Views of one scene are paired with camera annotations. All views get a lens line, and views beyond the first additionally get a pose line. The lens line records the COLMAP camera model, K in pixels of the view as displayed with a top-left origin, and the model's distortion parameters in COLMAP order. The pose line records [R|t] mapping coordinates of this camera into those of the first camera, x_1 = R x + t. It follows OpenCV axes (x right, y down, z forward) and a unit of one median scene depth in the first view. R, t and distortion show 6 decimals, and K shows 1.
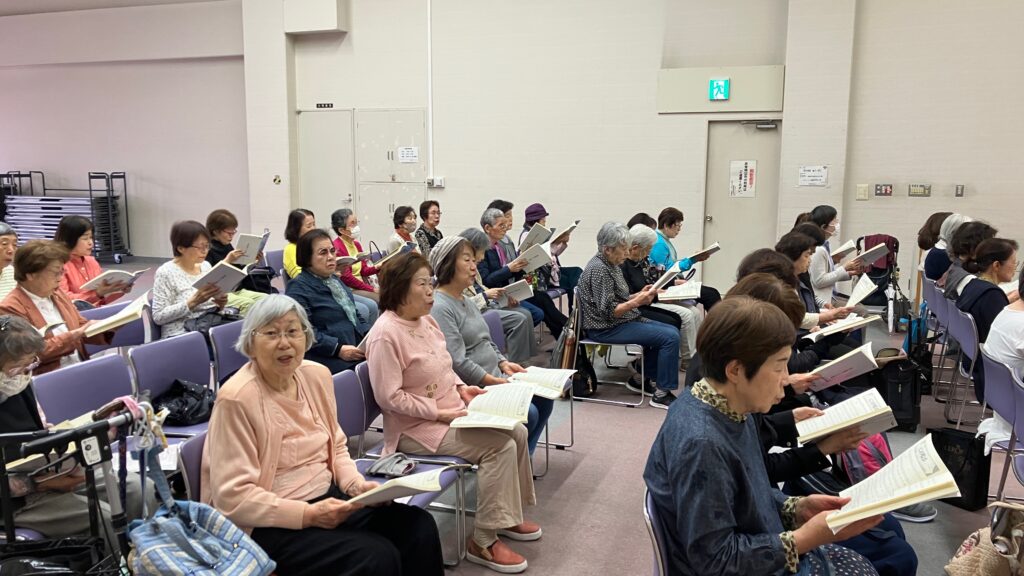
lens RADIAL K [[828.3, 0, 527.8], [0, 828.3, 290.4], [0, 0, 1]] dist [0.041106, -0.054756]
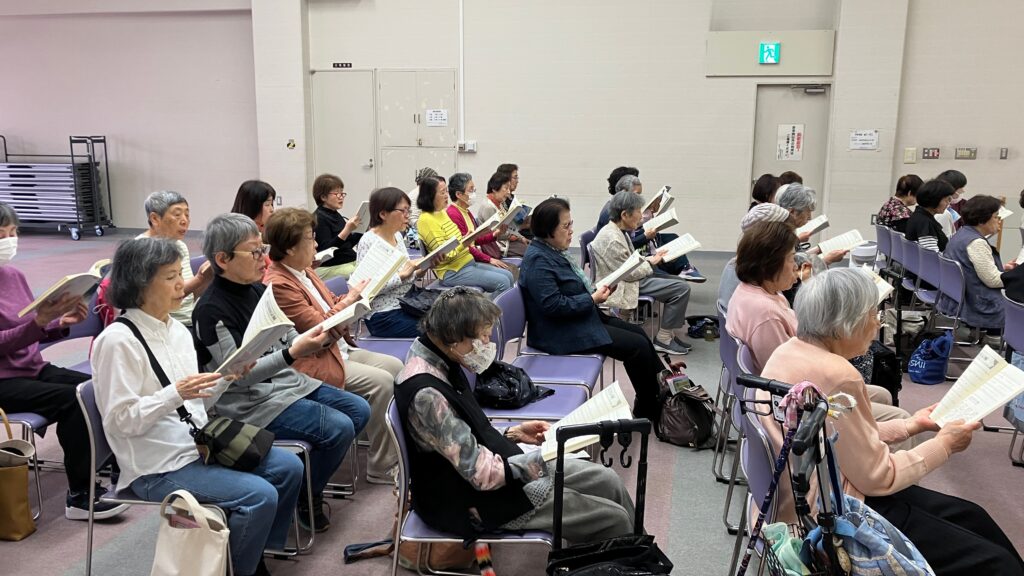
lens RADIAL K [[828.3, 0, 536.4], [0, 828.3, 283.4], [0, 0, 1]] dist [0.041106, -0.054756]
pose [[0.990995, -0.023055, 0.131899, -0.187488], [0.018656, 0.999231, 0.034494, -0.003476], [-0.132593, -0.031723, 0.990663, 0.031330]]
